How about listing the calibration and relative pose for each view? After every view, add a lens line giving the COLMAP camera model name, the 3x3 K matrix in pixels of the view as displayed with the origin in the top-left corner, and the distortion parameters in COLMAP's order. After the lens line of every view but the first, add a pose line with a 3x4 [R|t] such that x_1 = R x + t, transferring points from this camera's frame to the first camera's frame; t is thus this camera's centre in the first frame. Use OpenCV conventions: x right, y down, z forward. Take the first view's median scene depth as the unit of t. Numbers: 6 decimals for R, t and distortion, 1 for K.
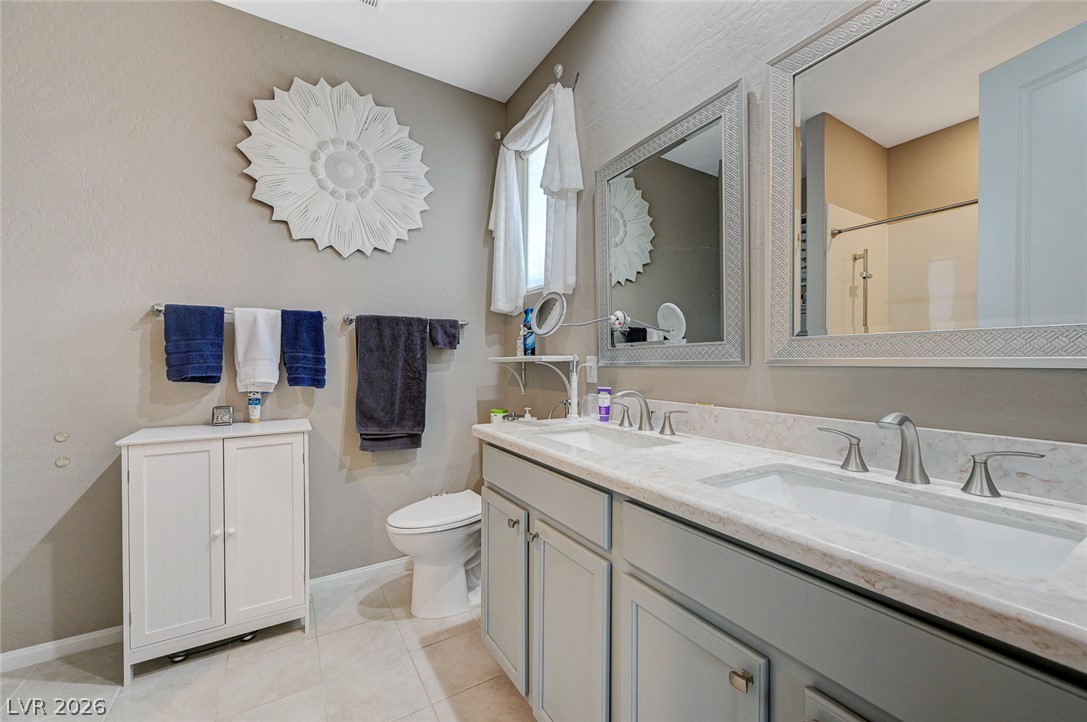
lens RADIAL K [[427.4, 0, 544.6], [0, 427.4, 362.7], [0, 0, 1]] dist [0.000149, 0.001016]
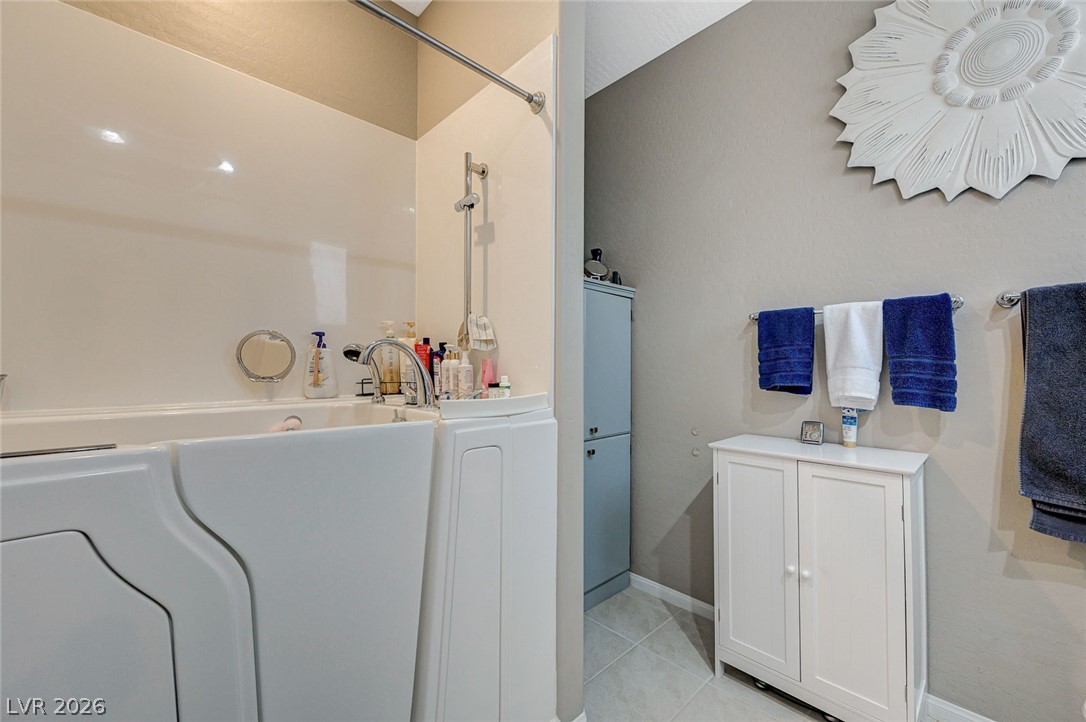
lens RADIAL K [[427.0, 0, 566.5], [0, 427.0, 363.0], [0, 0, 1]] dist [0.000149, 0.001016]
pose [[0.220191, -0.011989, -0.975383, -0.018086], [-0.007293, 0.999876, -0.013936, -0.000846], [0.975430, 0.010182, 0.220076, 0.307079]]
